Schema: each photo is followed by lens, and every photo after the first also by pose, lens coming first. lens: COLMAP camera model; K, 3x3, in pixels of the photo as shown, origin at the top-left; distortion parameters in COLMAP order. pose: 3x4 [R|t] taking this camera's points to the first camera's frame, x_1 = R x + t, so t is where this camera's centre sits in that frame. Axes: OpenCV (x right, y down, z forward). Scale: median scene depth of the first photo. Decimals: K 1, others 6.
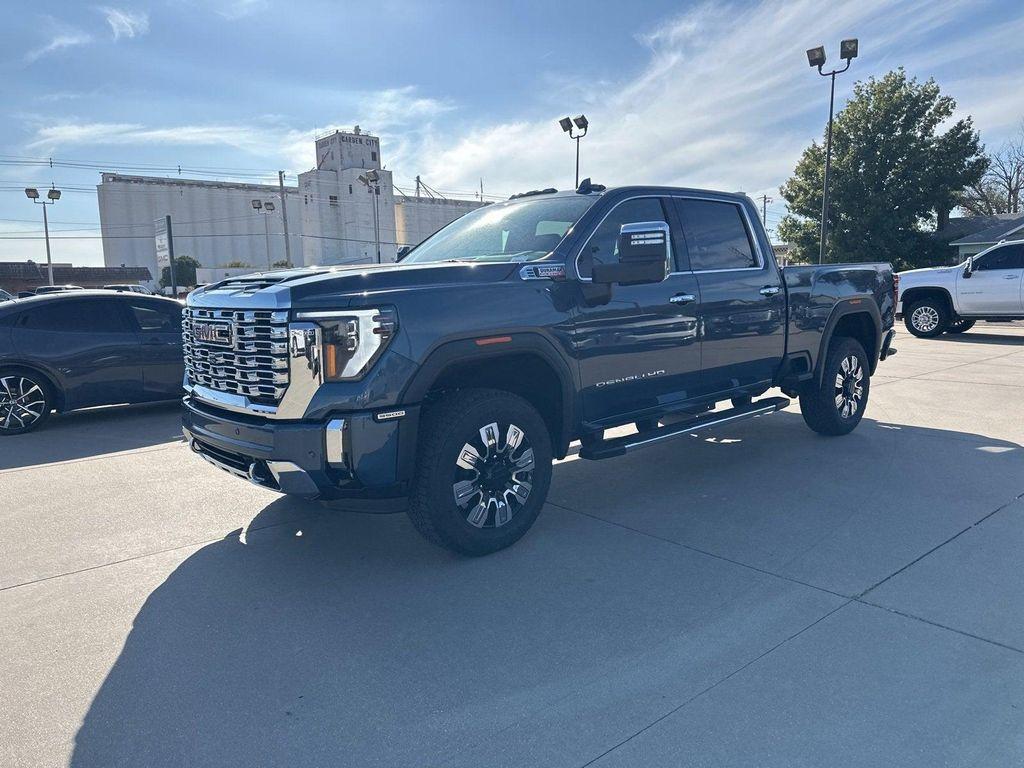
lens RADIAL K [[775.6, 0, 512.0], [0, 775.6, 384.0], [0, 0, 1]] dist [0.086175, -0.100474]
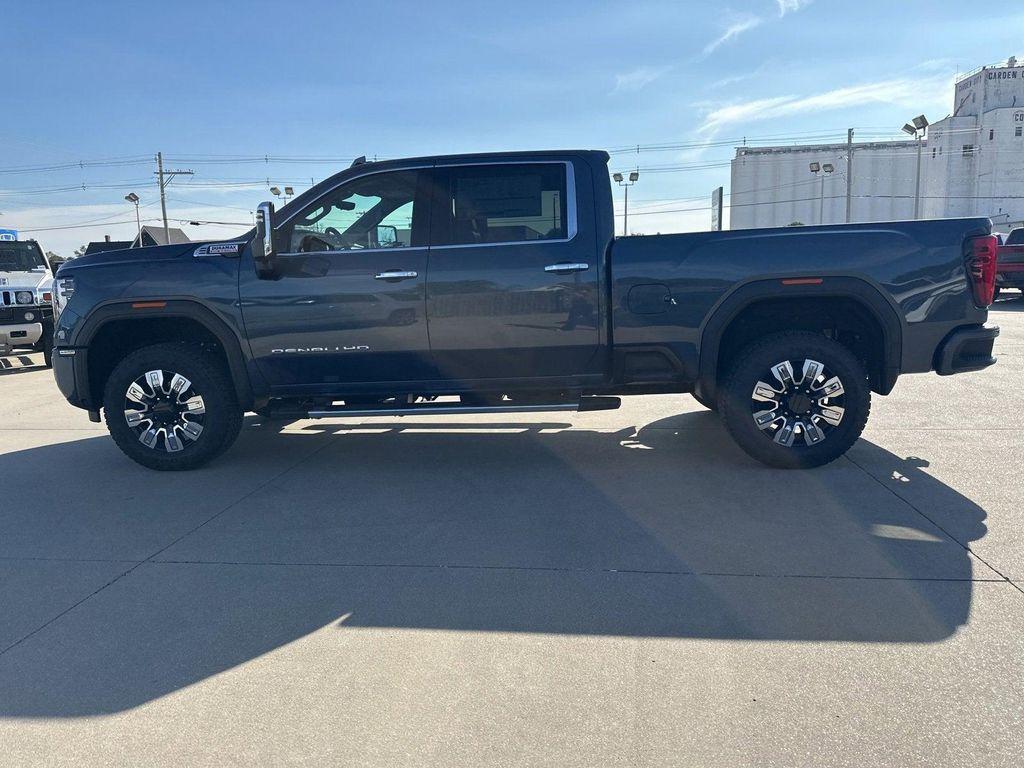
lens RADIAL K [[788.9, 0, 512.0], [0, 788.9, 384.0], [0, 0, 1]] dist [-0.000778, -0.002148]
pose [[0.647048, 0.120608, -0.752849, 0.359496], [-0.087790, 0.992627, 0.083568, -0.023285], [0.757378, 0.012020, 0.652866, 0.159972]]
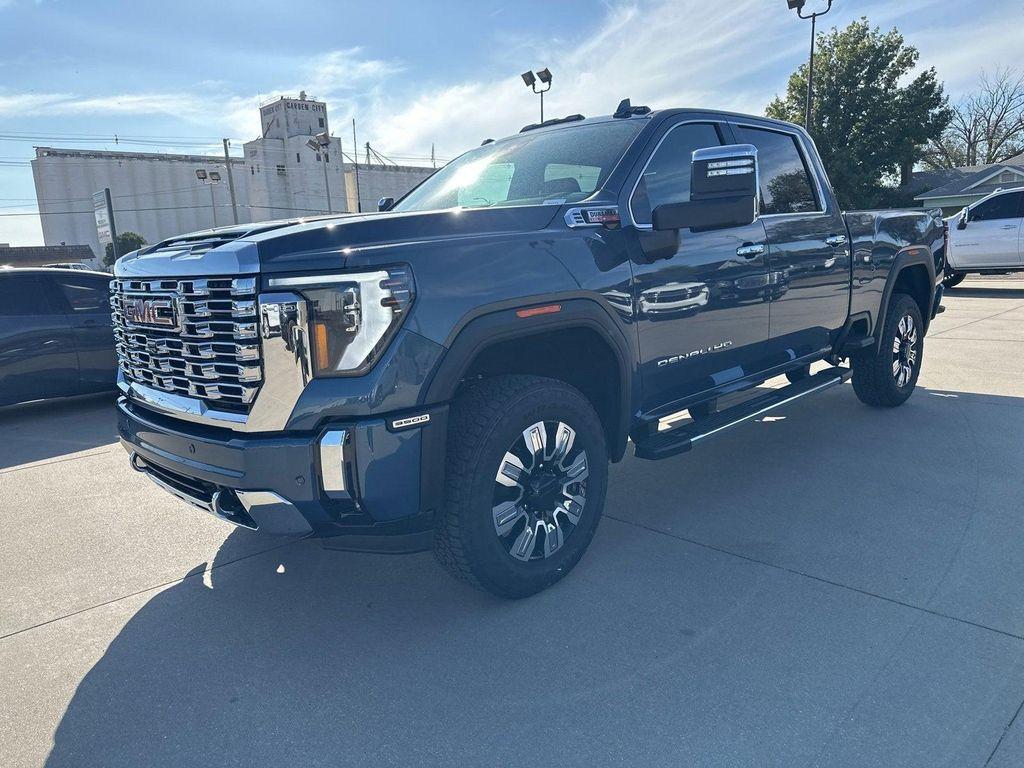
lens RADIAL K [[765.8, 0, 499.0], [0, 765.8, 394.7], [0, 0, 1]] dist [0.054674, -0.067115]
pose [[0.998539, -0.035994, 0.040312, -0.024655], [0.033766, 0.997934, 0.054659, -0.004605], [-0.042197, -0.053218, 0.997691, 0.072820]]
